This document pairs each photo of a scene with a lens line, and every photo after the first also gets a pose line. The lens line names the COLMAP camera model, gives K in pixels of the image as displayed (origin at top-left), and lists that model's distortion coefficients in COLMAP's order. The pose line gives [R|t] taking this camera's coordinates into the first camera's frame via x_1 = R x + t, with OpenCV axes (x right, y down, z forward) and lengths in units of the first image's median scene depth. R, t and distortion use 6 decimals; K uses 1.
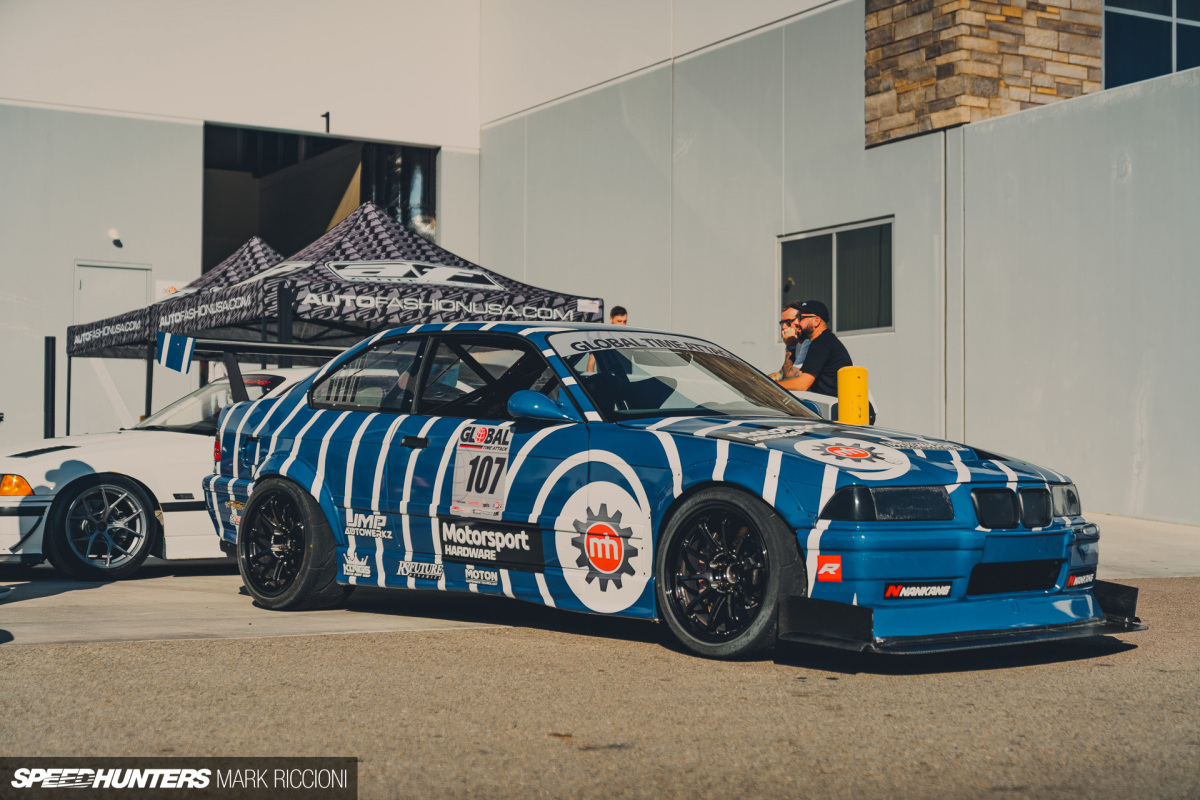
lens RADIAL K [[1880.0, 0, 599.6], [0, 1880.0, 399.2], [0, 0, 1]] dist [0.063060, 0.000000]
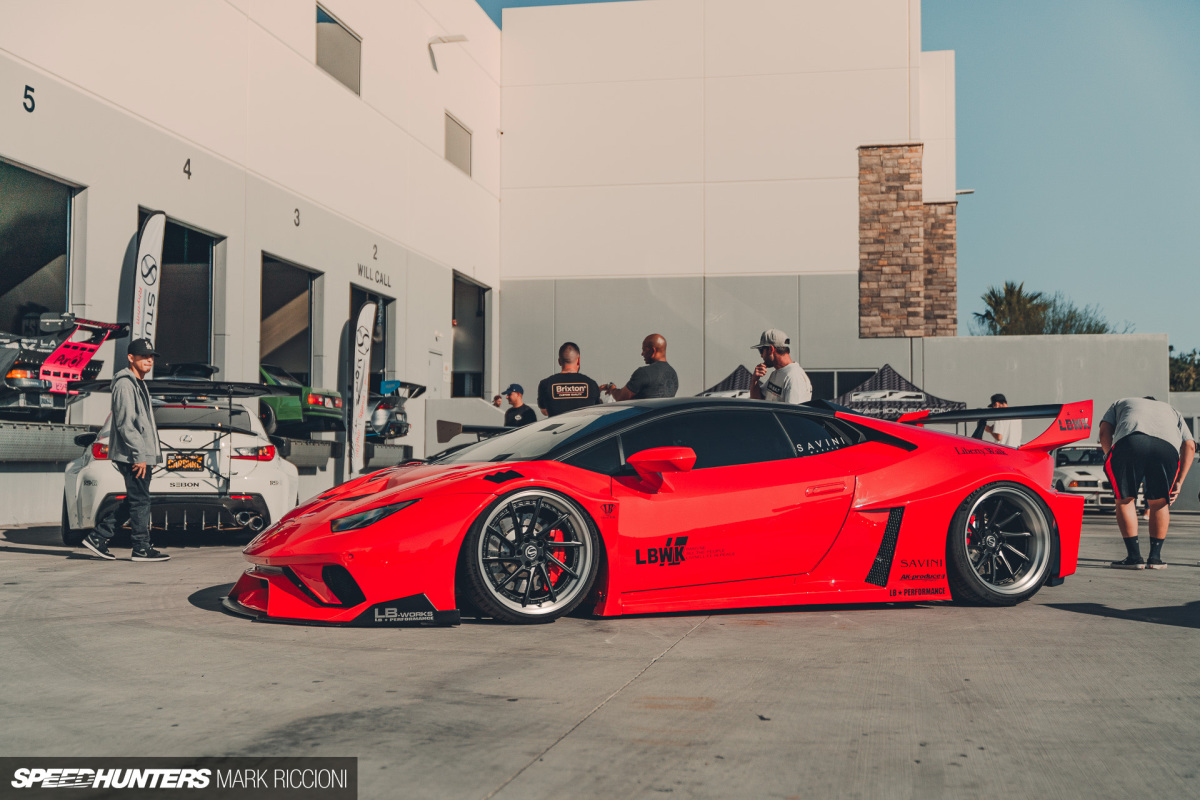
lens RADIAL K [[1413.6, 0, 599.6], [0, 1413.6, 397.5], [0, 0, 1]] dist [0.000368, 0.000000]
pose [[0.665680, 0.035333, 0.745400, -1.461604], [-0.031193, 0.999323, -0.019512, -0.014485], [-0.745585, -0.010262, 0.666332, 0.063750]]
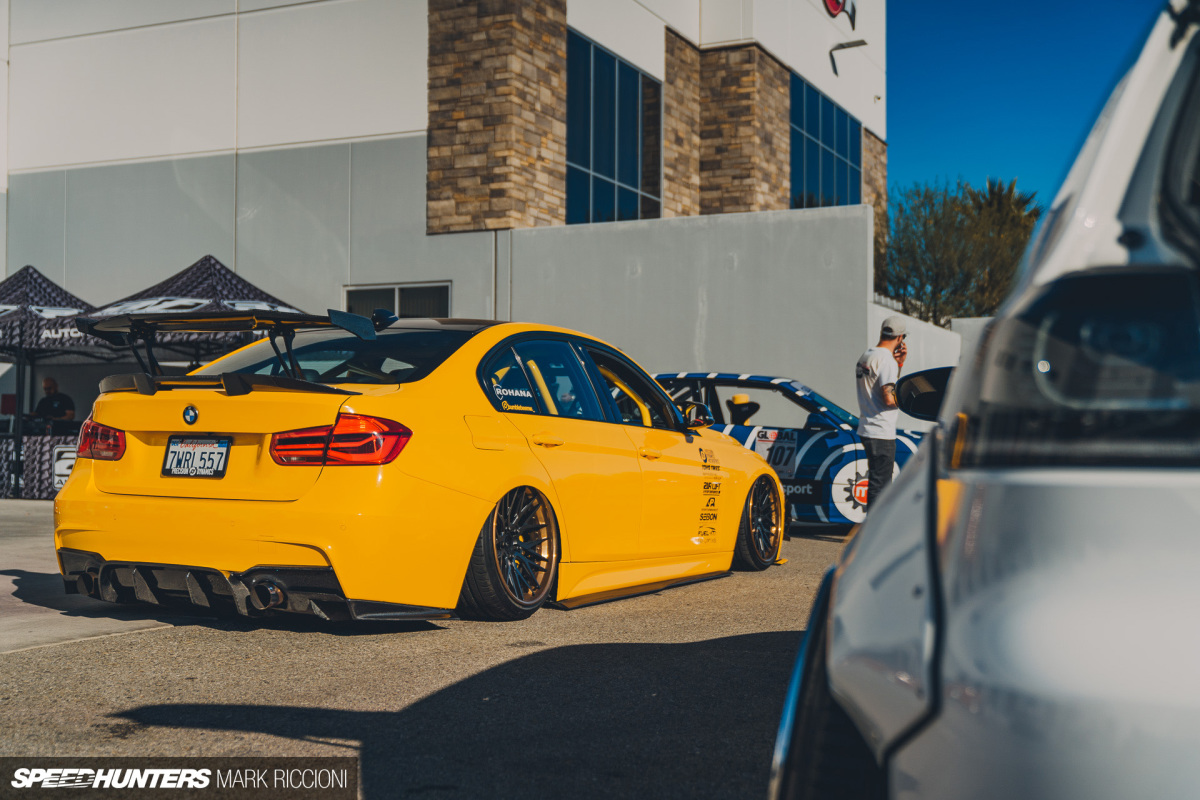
lens RADIAL K [[1457.5, 0, 600.7], [0, 1457.5, 402.5], [0, 0, 1]] dist [0.011973, 0.000000]
pose [[0.822987, 0.017996, 0.567775, -0.429222], [-0.025086, 0.999674, 0.004676, -0.006963], [-0.567506, -0.018092, 0.823170, -0.053823]]
